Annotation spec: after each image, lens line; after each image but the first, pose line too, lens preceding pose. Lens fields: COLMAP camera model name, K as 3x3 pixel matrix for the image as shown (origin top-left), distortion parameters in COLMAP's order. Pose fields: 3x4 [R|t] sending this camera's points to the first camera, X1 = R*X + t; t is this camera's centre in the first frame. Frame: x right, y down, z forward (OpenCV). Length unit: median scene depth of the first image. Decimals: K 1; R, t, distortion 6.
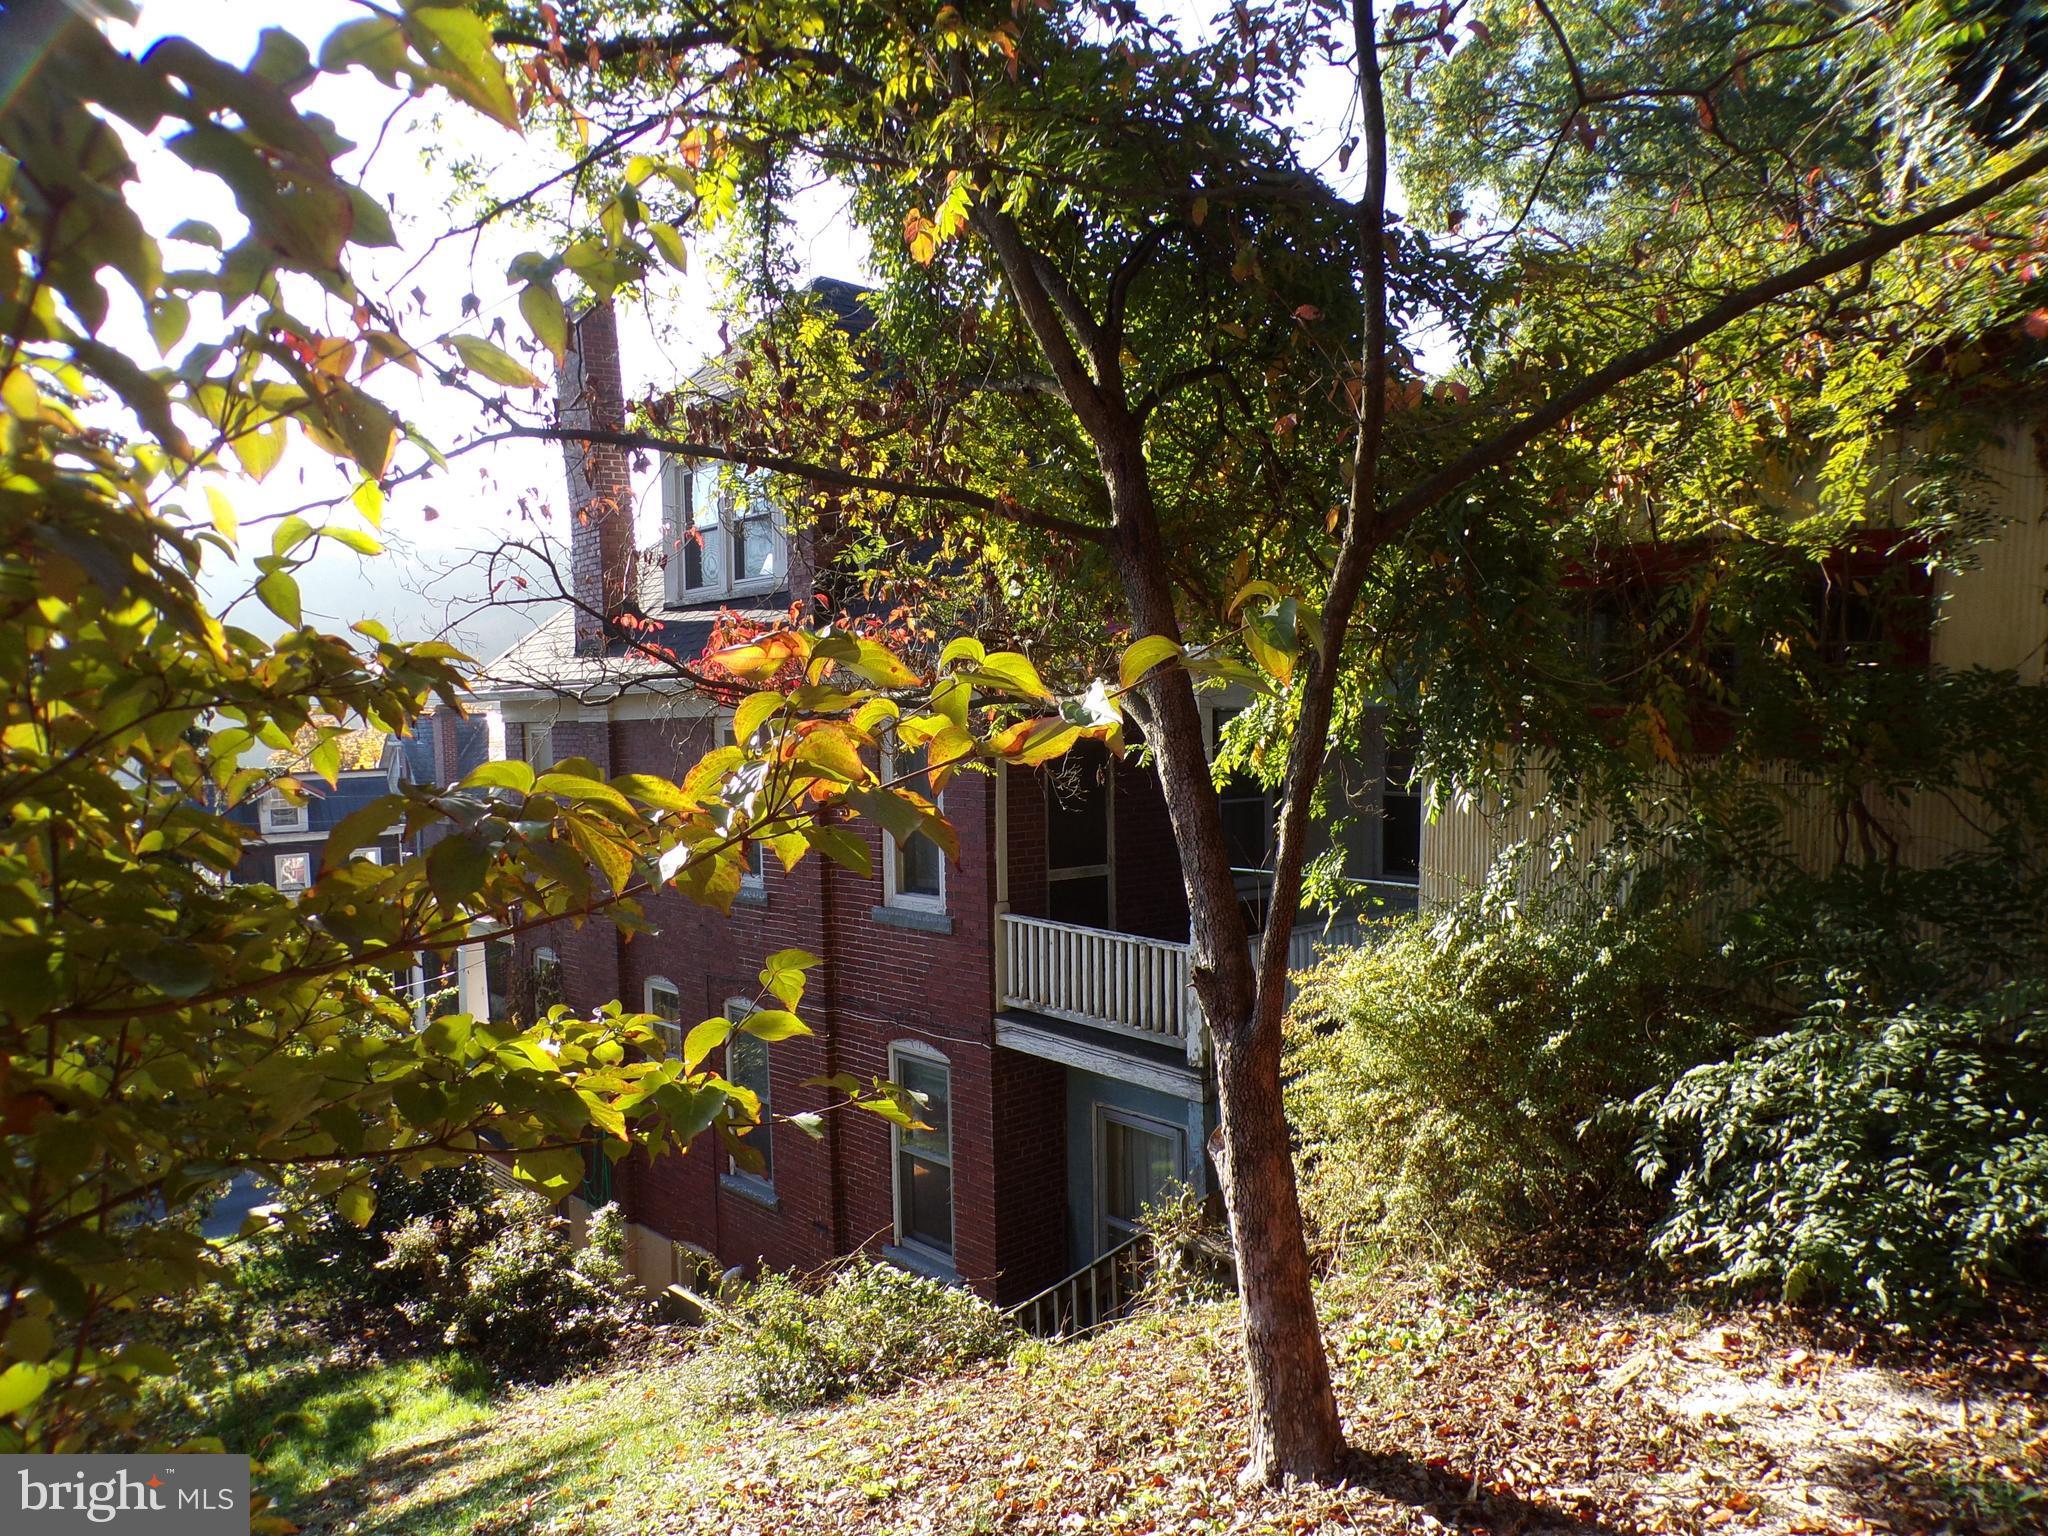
lens RADIAL K [[1404.2, 0, 1018.4], [0, 1404.2, 820.5], [0, 0, 1]] dist [0.008831, 0.002134]
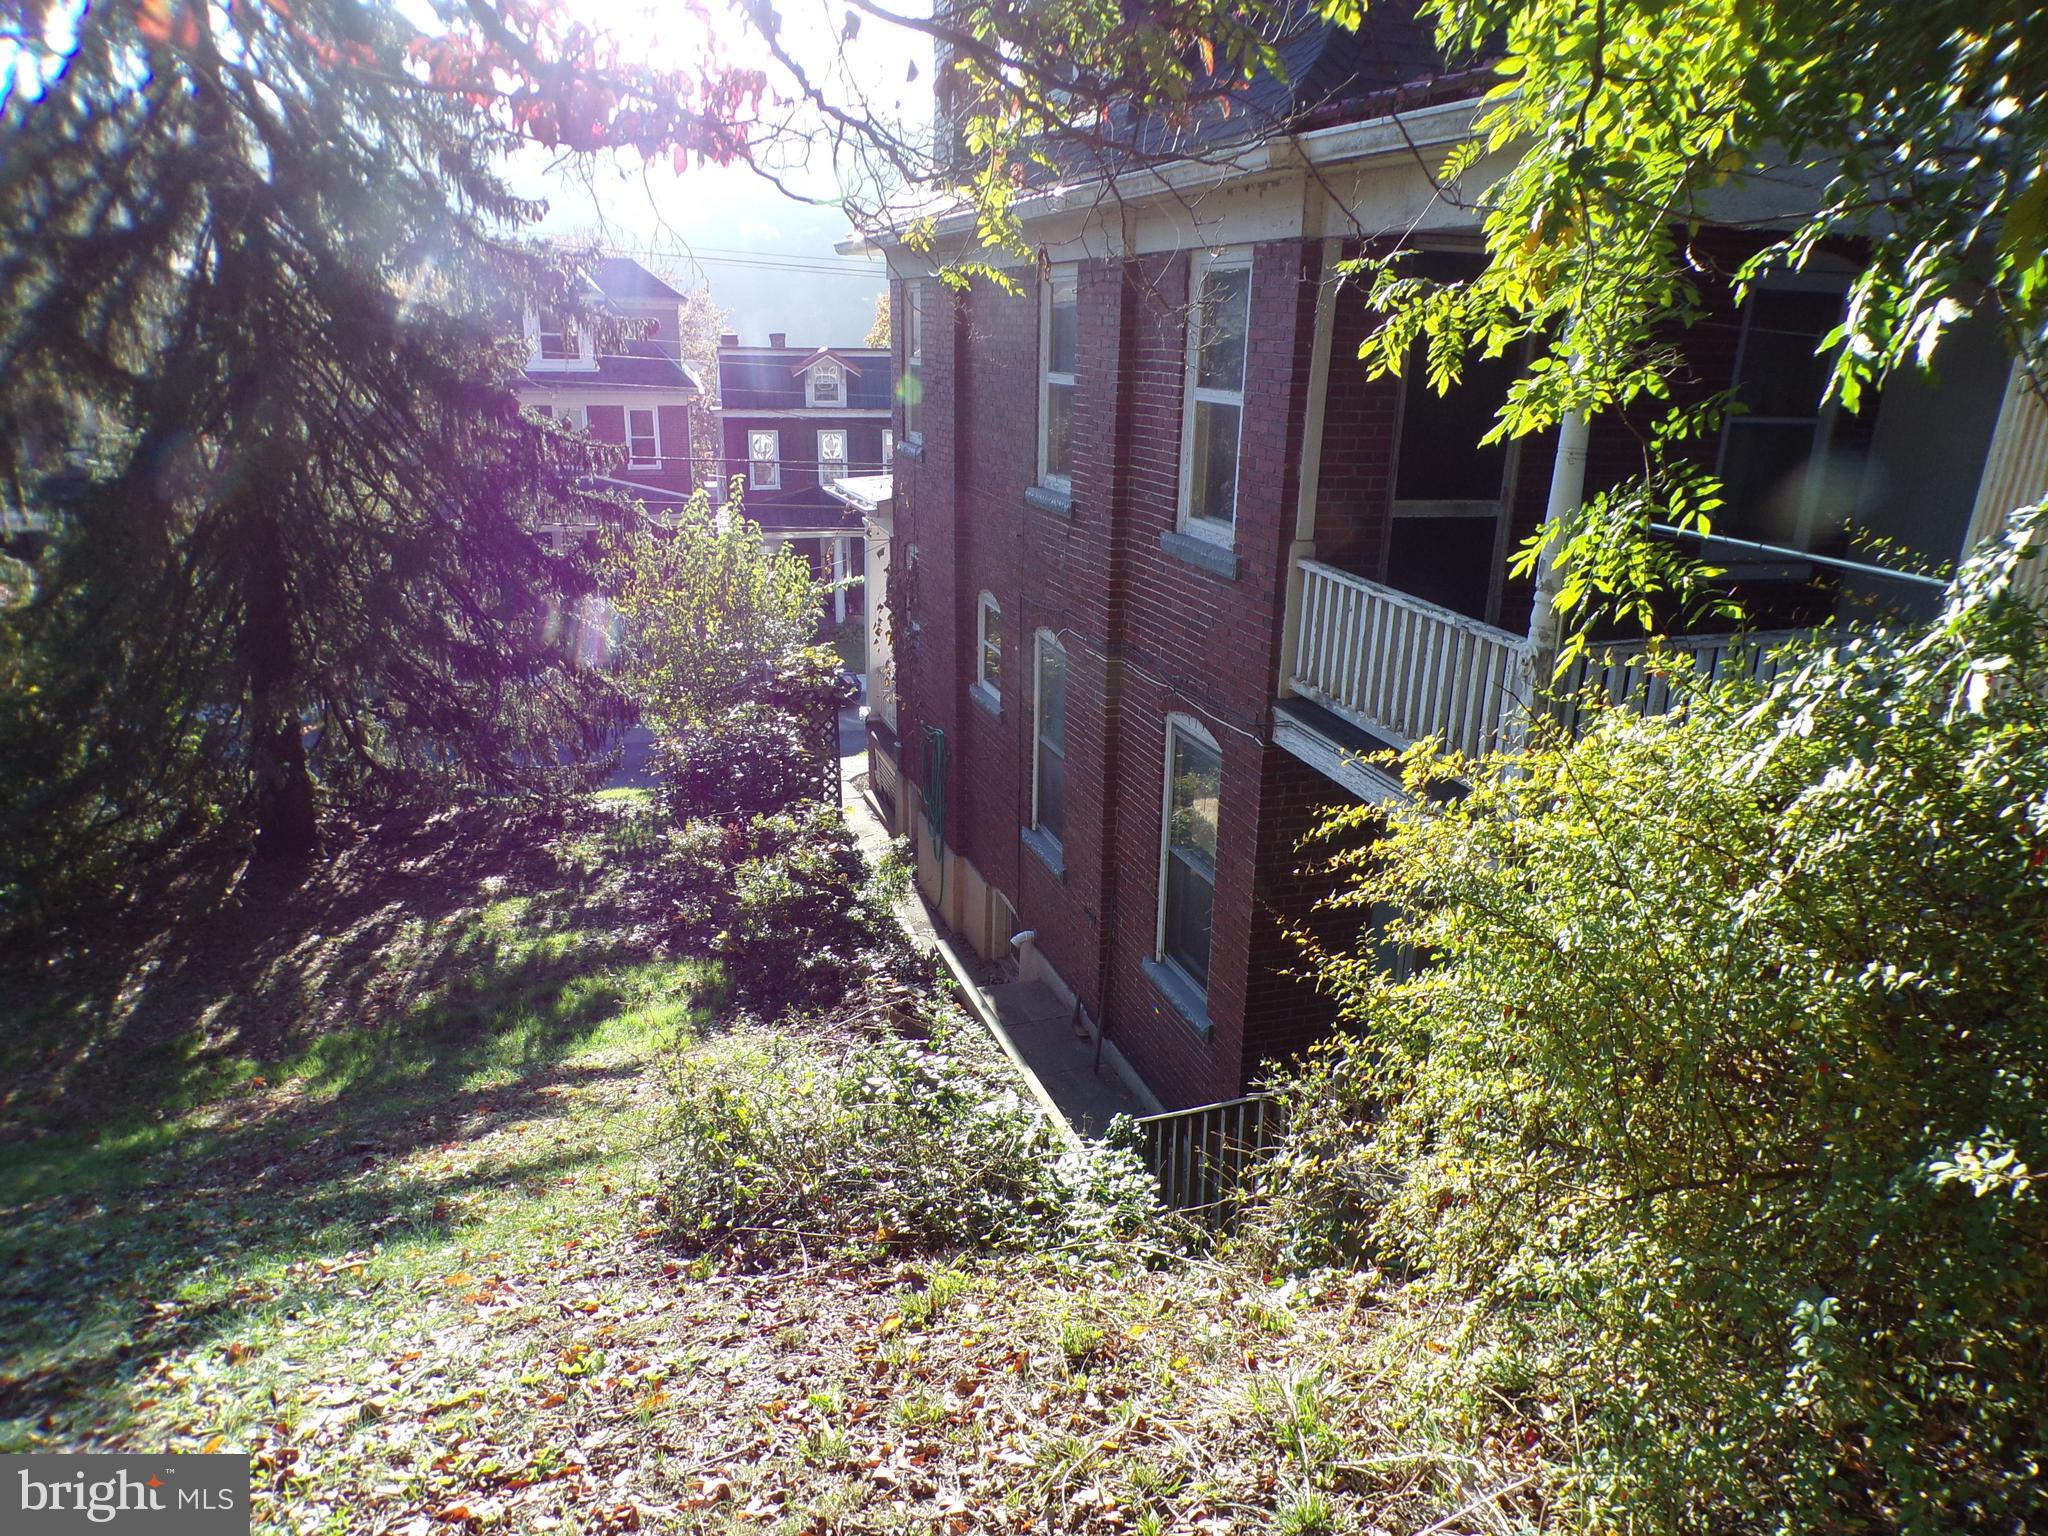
lens RADIAL K [[1367.0, 0, 1026.3], [0, 1367.0, 786.3], [0, 0, 1]] dist [0.007416, 0.006663]
pose [[0.908787, 0.169524, -0.381271, 0.217762], [-0.070460, 0.962975, 0.260220, 0.014588], [0.411268, -0.209620, 0.887084, 0.514359]]
